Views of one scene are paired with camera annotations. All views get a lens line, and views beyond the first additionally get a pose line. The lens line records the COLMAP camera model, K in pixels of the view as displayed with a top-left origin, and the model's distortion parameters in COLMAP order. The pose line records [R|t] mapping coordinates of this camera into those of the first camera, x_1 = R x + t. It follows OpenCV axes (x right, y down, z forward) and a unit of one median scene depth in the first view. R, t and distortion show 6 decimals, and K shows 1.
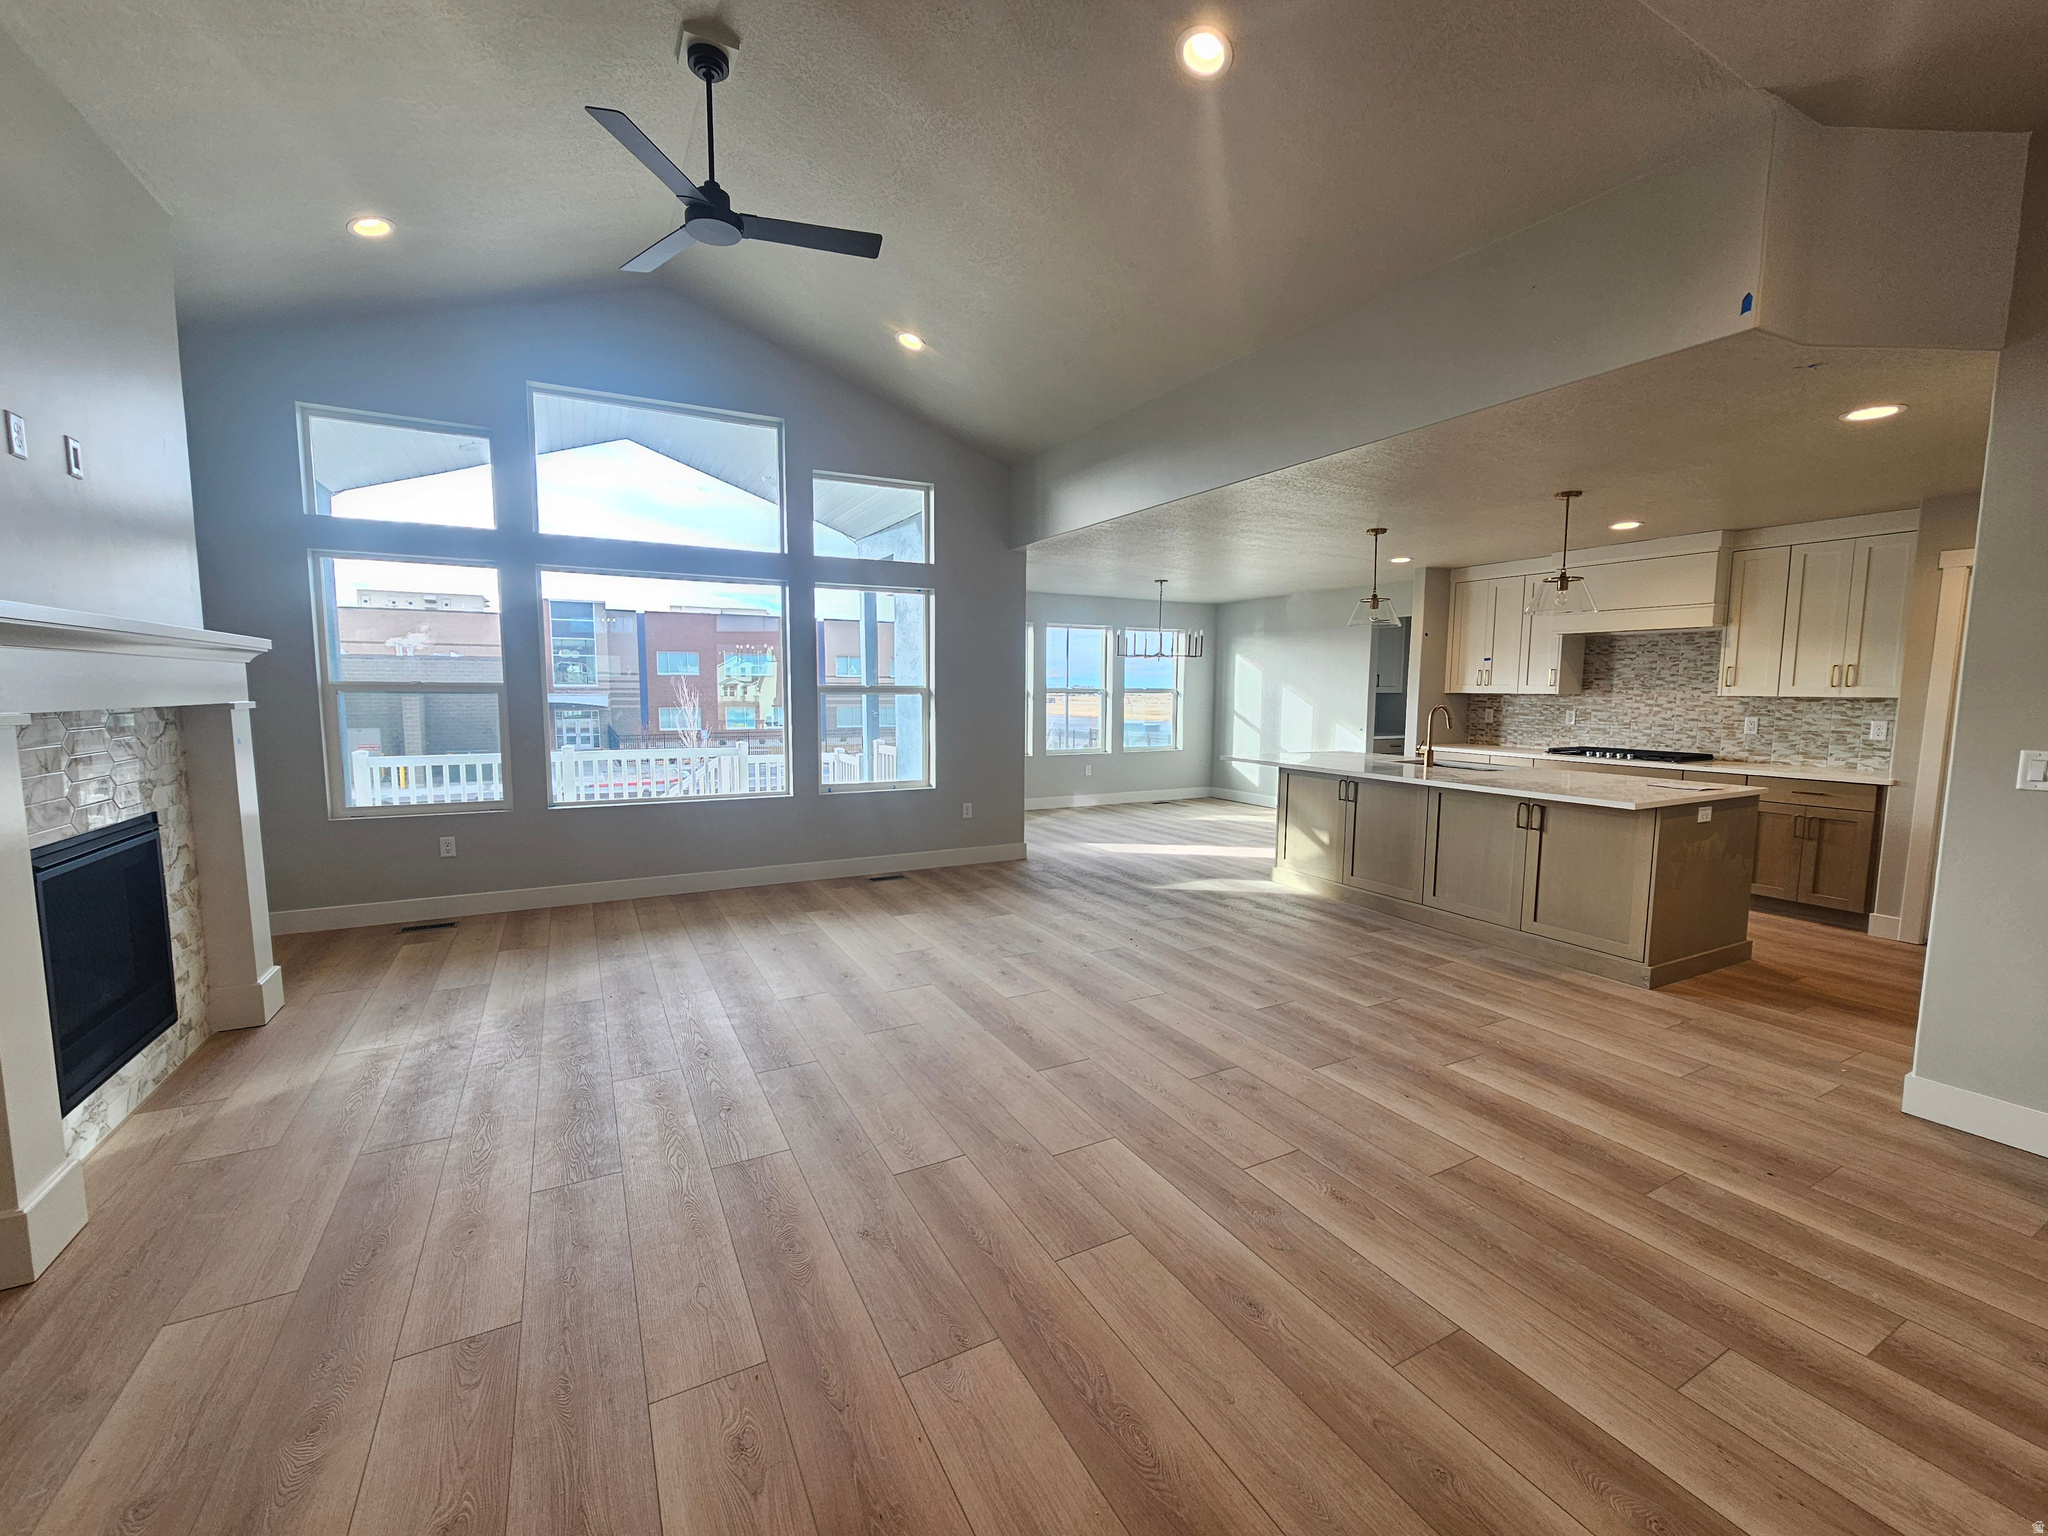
lens RADIAL K [[837.1, 0, 1031.7], [0, 837.1, 773.0], [0, 0, 1]] dist [0.001946, 0.000062]
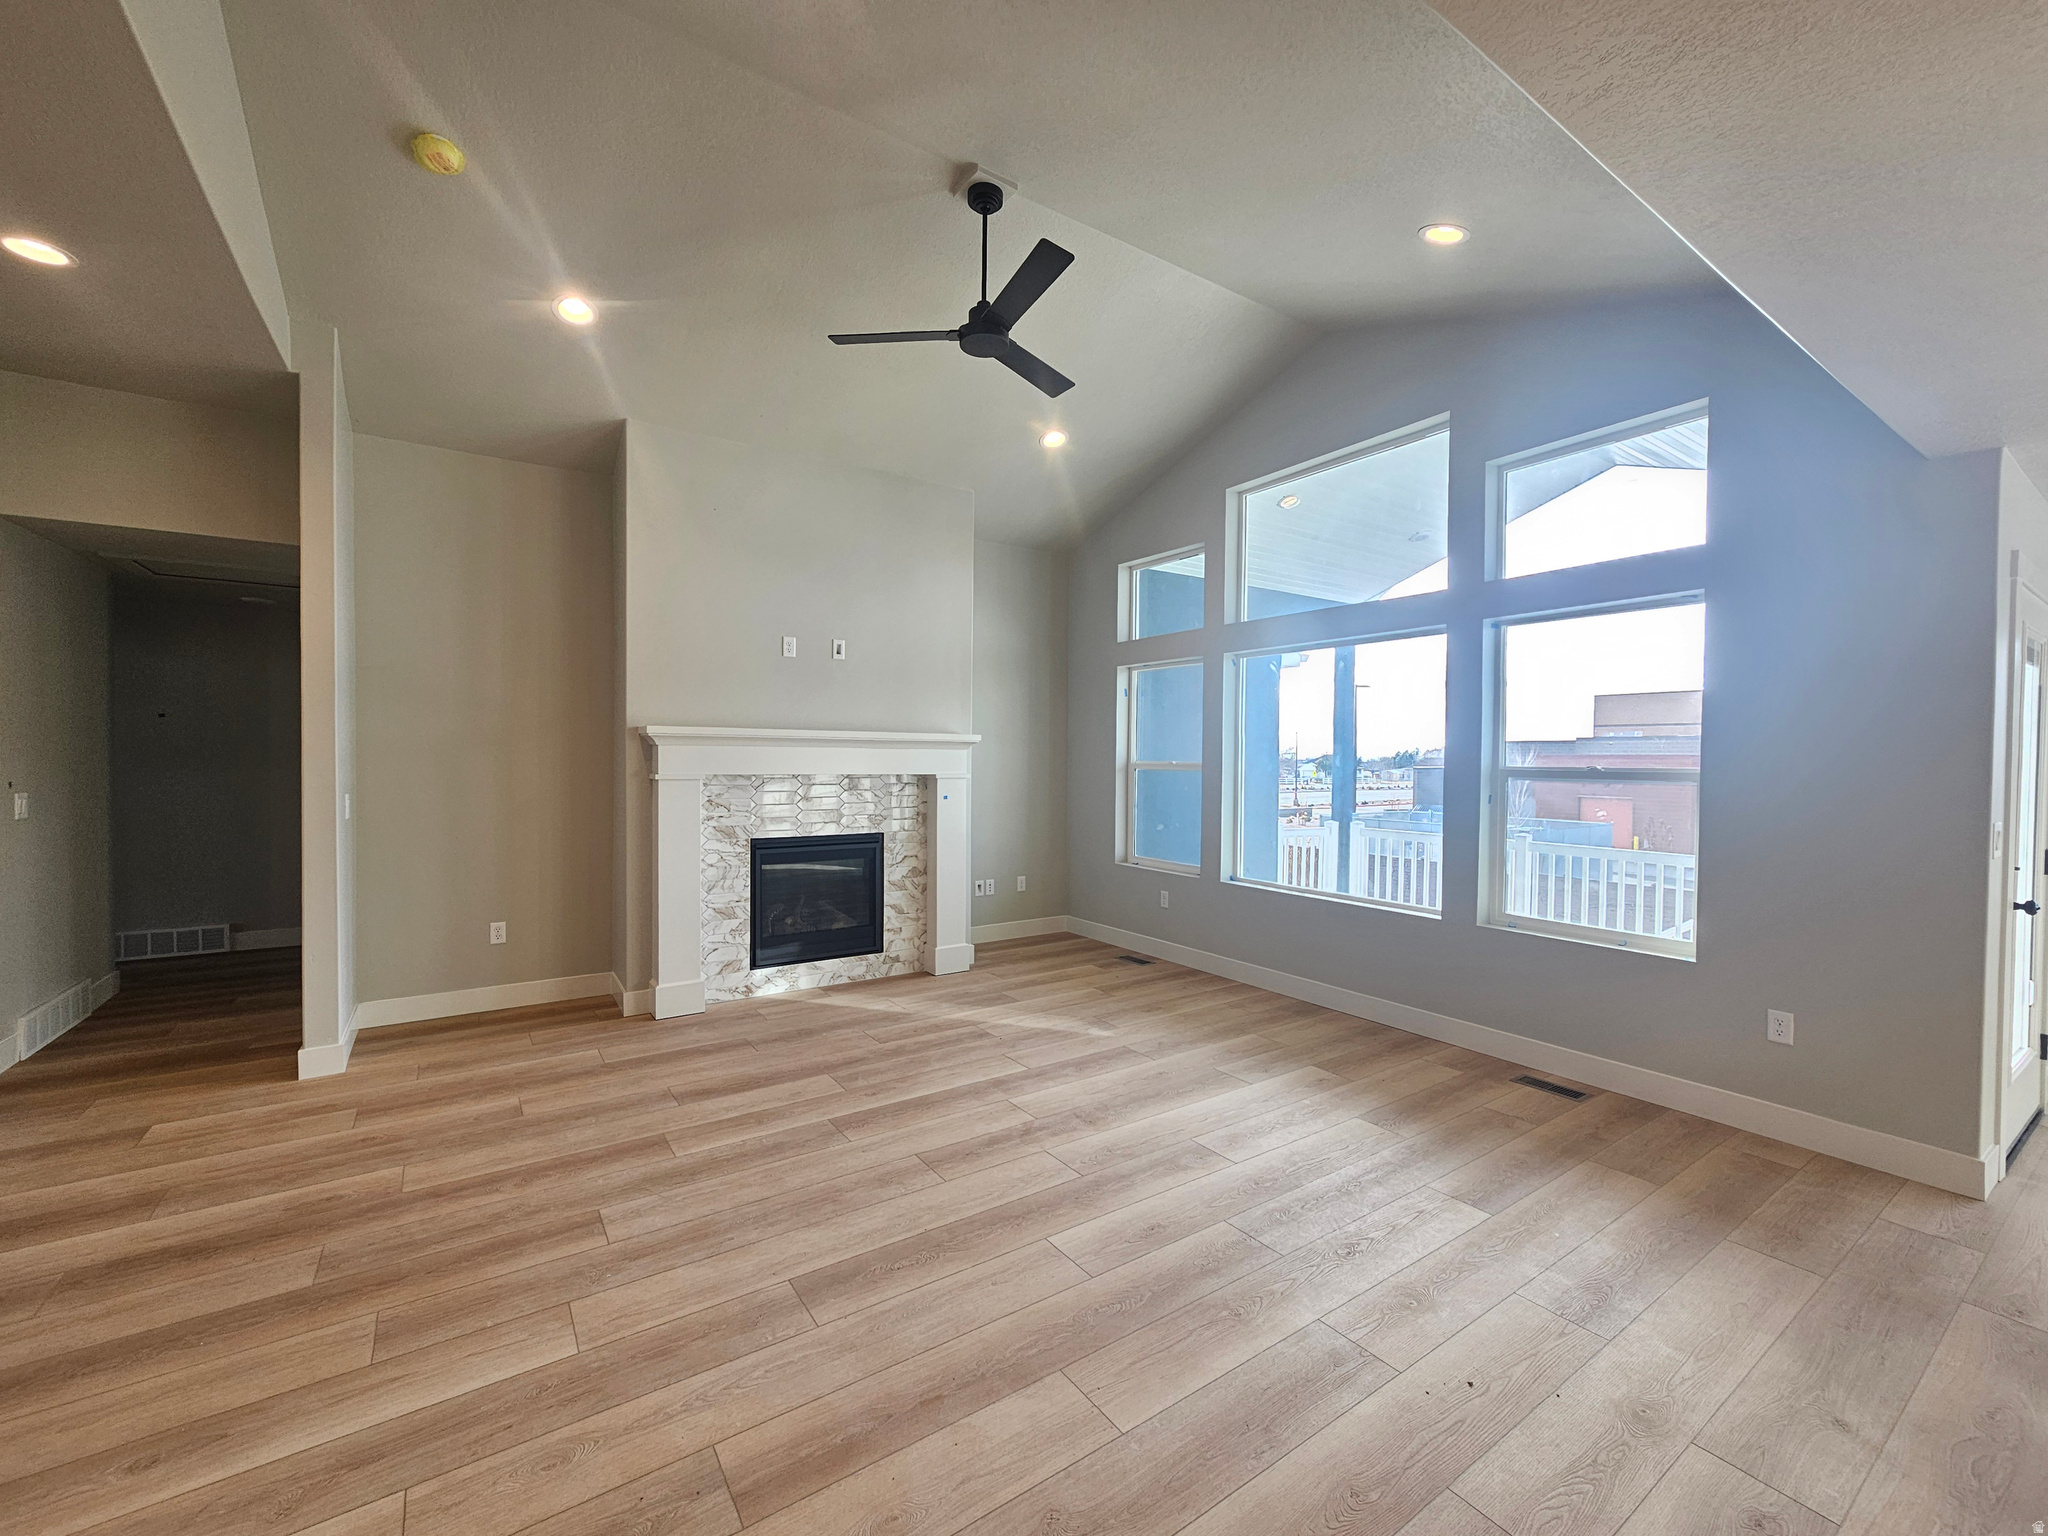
lens RADIAL K [[839.0, 0, 1030.0], [0, 839.0, 773.0], [0, 0, 1]] dist [-0.001049, 0.000174]
pose [[0.104590, 0.011875, -0.994445, 0.501348], [-0.110456, 0.993881, 0.000251, -0.074961], [0.988362, 0.109816, 0.105262, 0.712722]]
